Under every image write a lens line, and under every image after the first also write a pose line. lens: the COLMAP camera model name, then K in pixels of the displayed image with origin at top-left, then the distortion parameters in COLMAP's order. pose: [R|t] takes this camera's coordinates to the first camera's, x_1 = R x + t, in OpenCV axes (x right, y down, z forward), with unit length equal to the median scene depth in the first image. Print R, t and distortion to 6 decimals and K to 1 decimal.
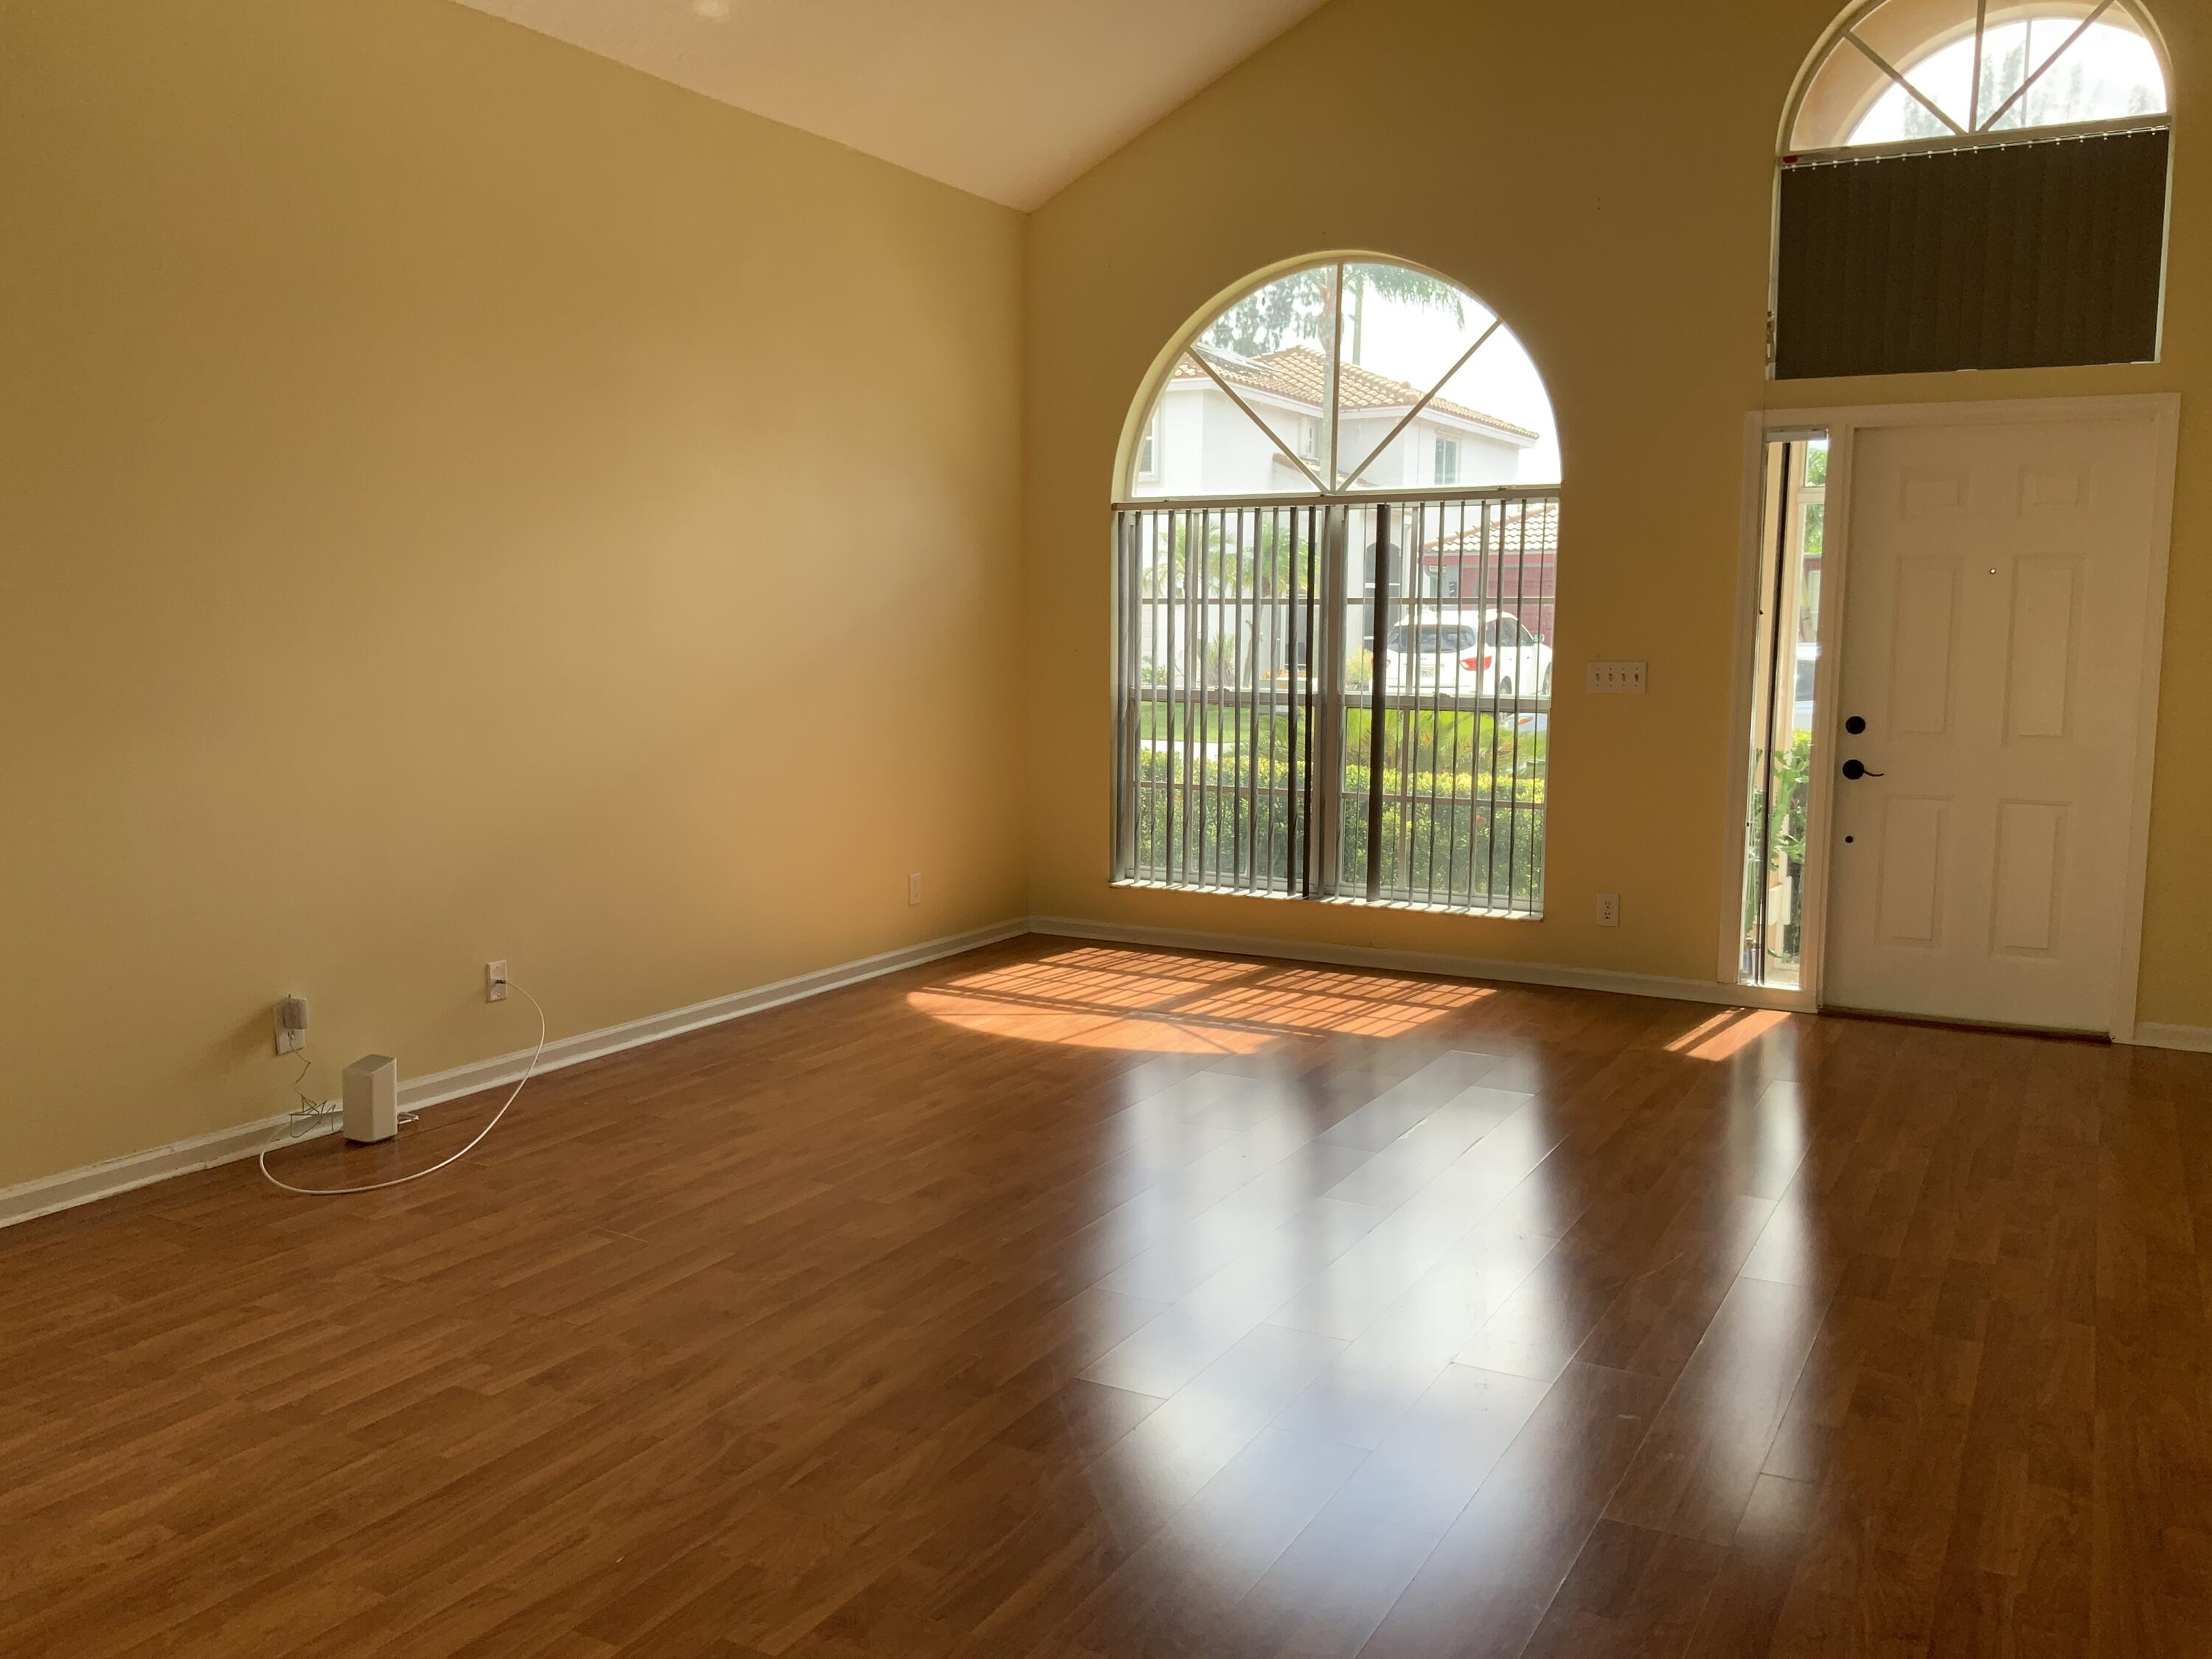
lens RADIAL K [[1863.0, 0, 1106.0], [0, 1863.0, 829.5], [0, 0, 1]] dist [0.138712, -0.276637]
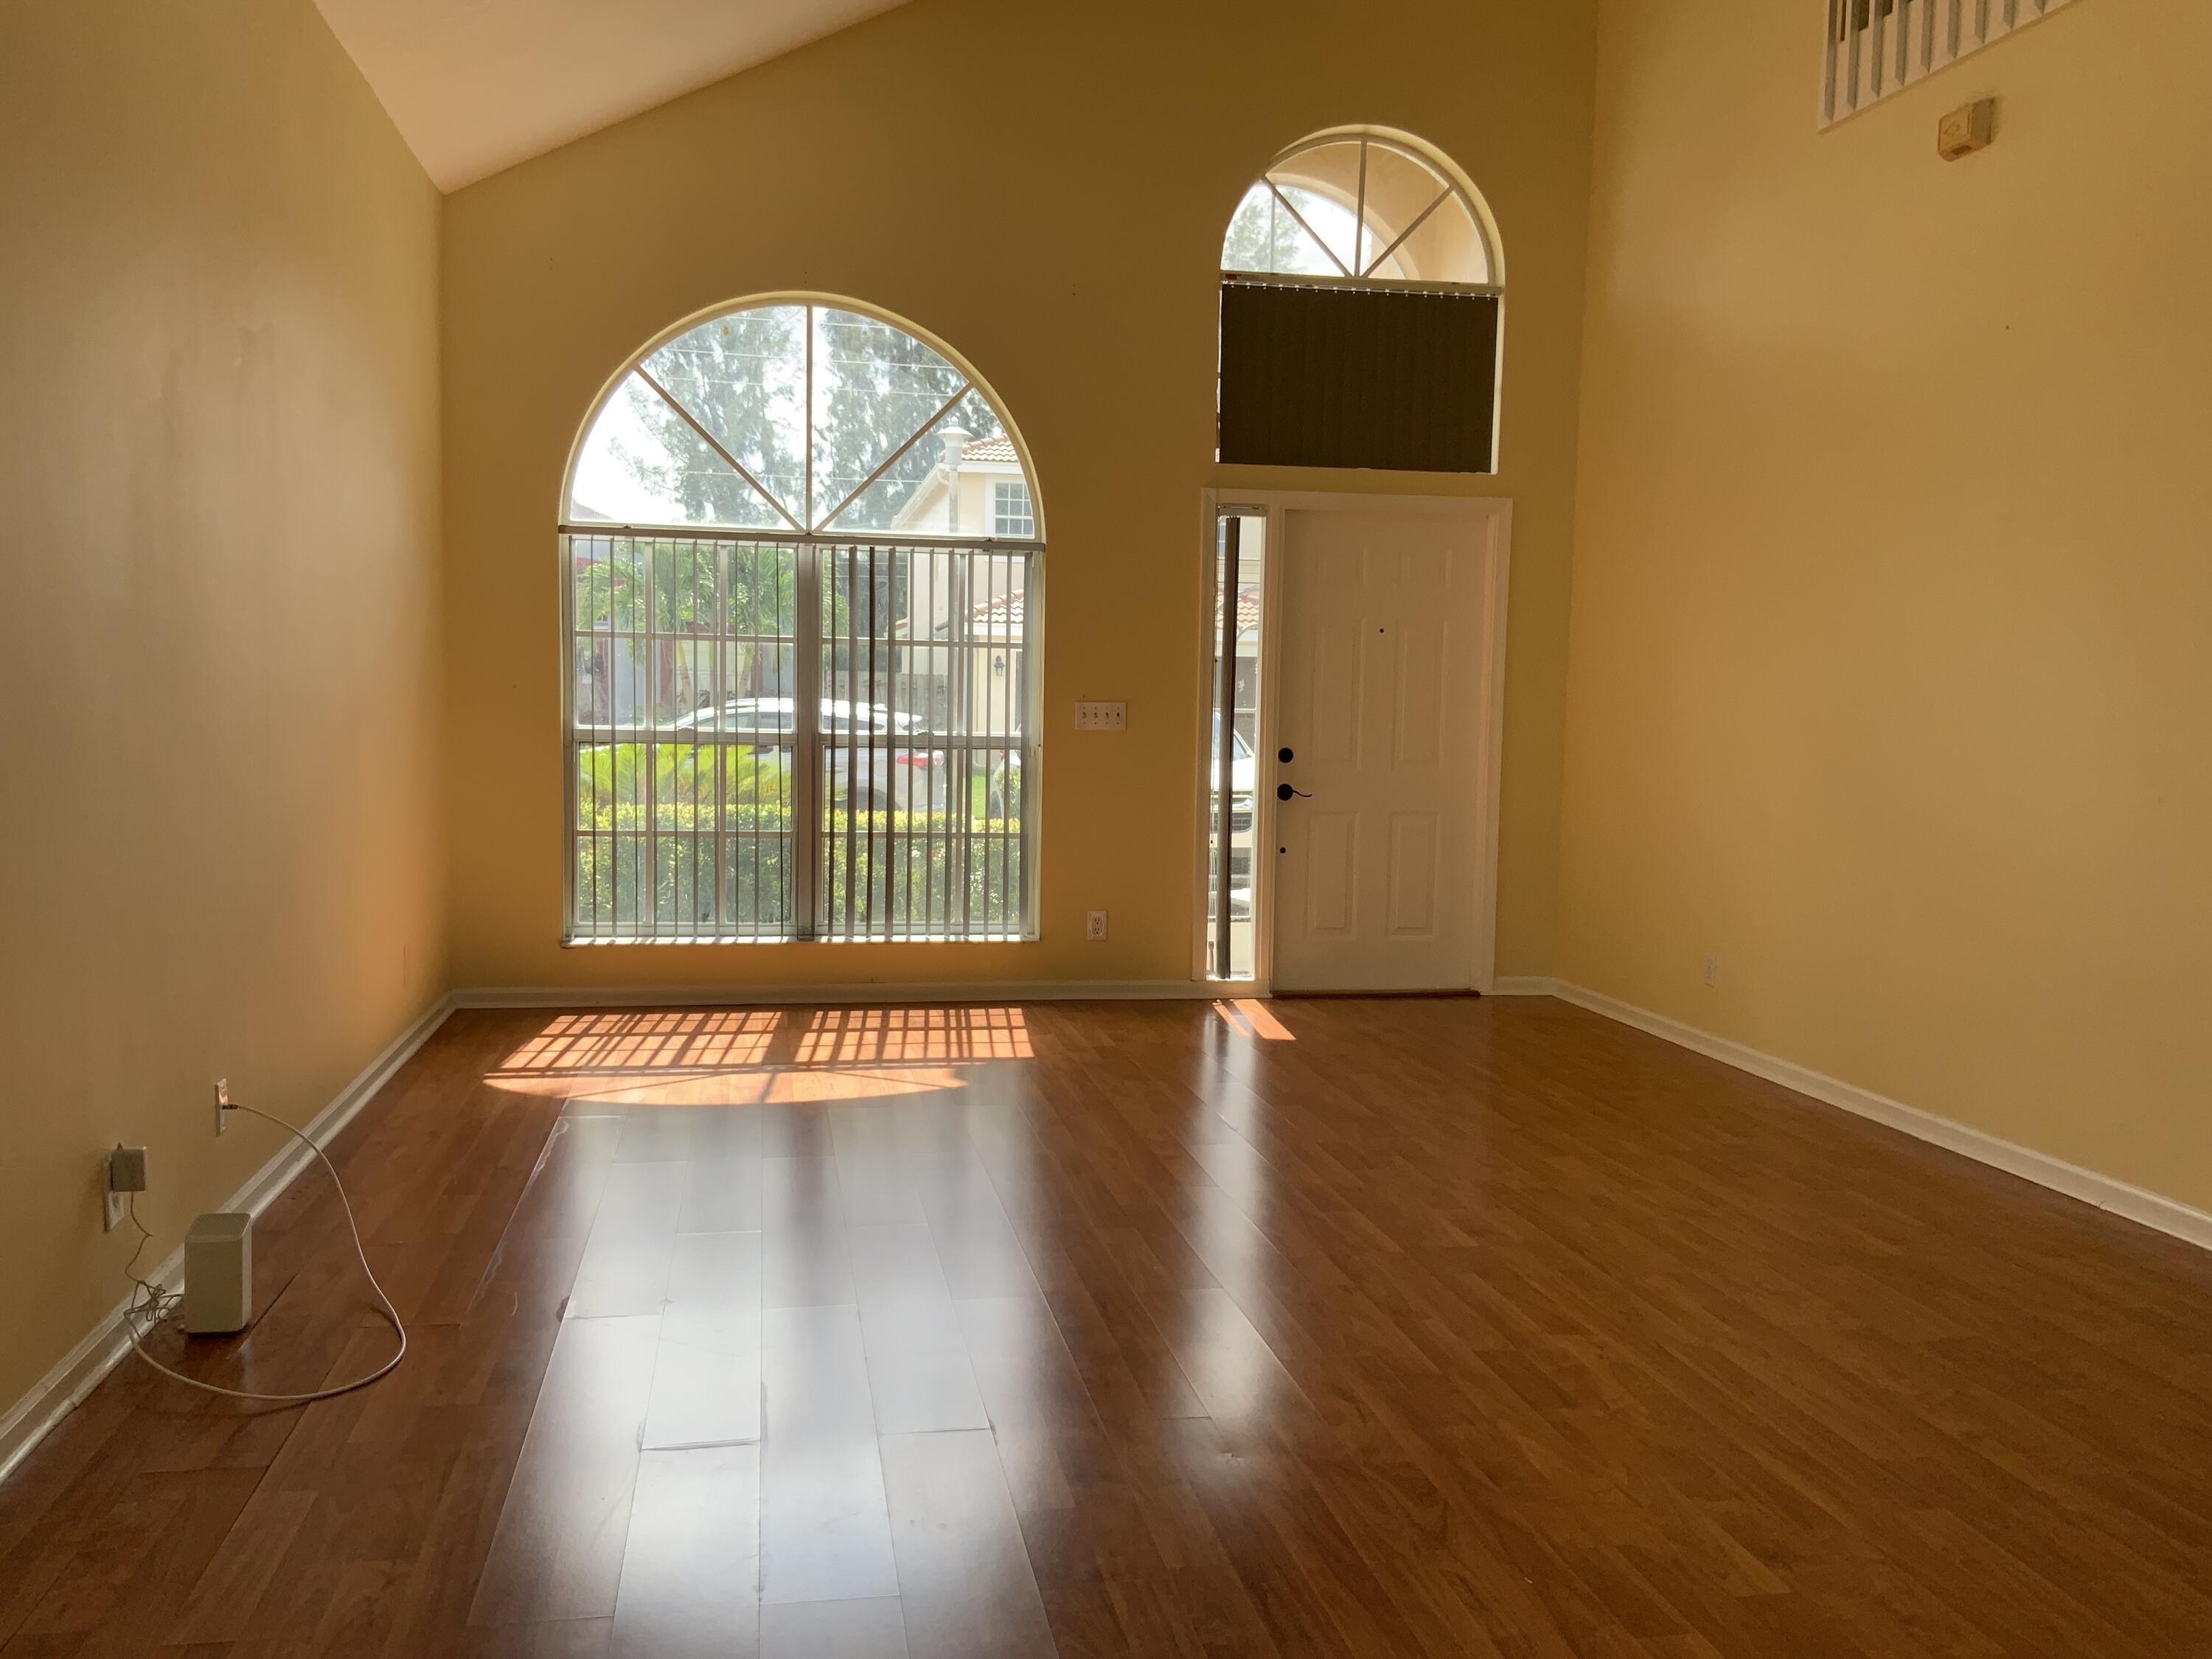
lens RADIAL K [[1933.1, 0, 1106.0], [0, 1933.1, 829.5], [0, 0, 1]] dist [0.068086, 0.004988]
pose [[0.776508, -0.046424, 0.628395, -0.455254], [0.054260, 0.998504, 0.006718, -0.021845], [-0.627767, 0.028880, 0.777865, 0.111557]]
